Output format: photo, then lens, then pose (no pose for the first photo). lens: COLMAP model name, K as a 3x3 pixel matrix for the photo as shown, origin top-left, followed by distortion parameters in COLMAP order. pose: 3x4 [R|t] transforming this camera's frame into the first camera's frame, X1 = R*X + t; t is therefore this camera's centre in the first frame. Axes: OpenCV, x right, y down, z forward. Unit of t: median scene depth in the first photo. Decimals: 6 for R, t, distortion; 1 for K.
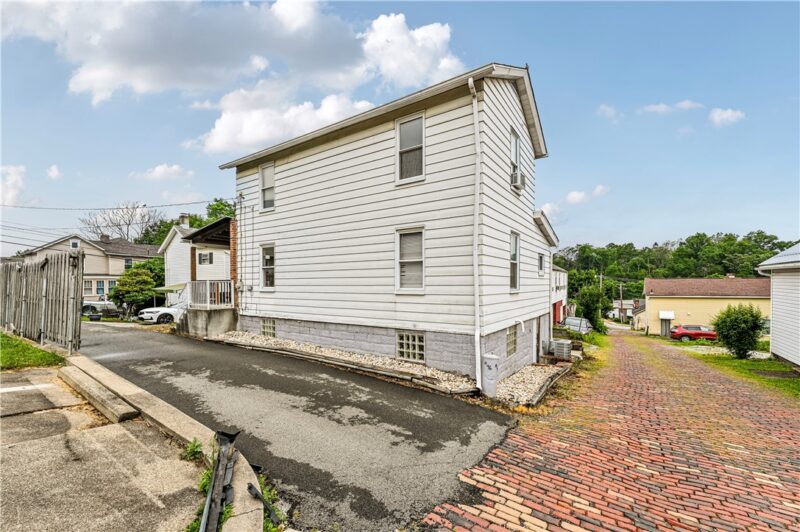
lens RADIAL K [[314.0, 0, 400.3], [0, 314.0, 287.2], [0, 0, 1]] dist [-0.000480, -0.000086]
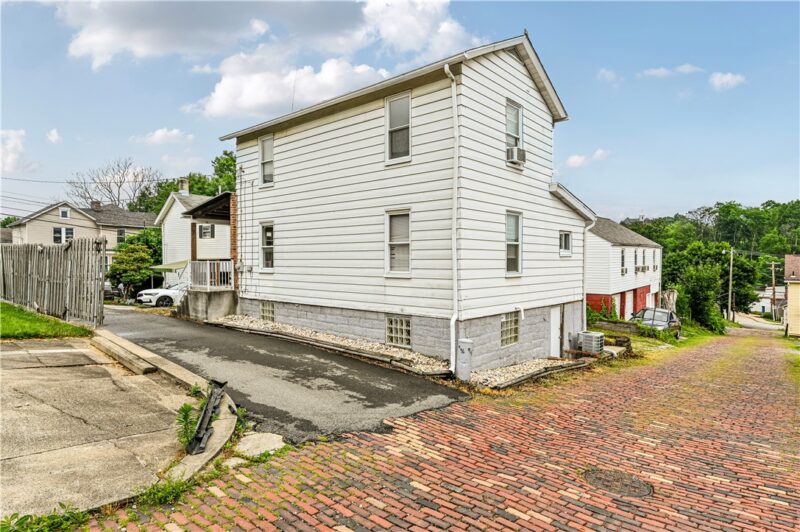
lens RADIAL K [[459.5, 0, 400.0], [0, 459.5, 266.0], [0, 0, 1]] dist [0.000338, -0.000065]
pose [[0.987374, 0.003856, -0.158356, 0.255075], [-0.003022, 0.999980, 0.005507, -0.020842], [0.158375, -0.004959, 0.987367, -0.395269]]
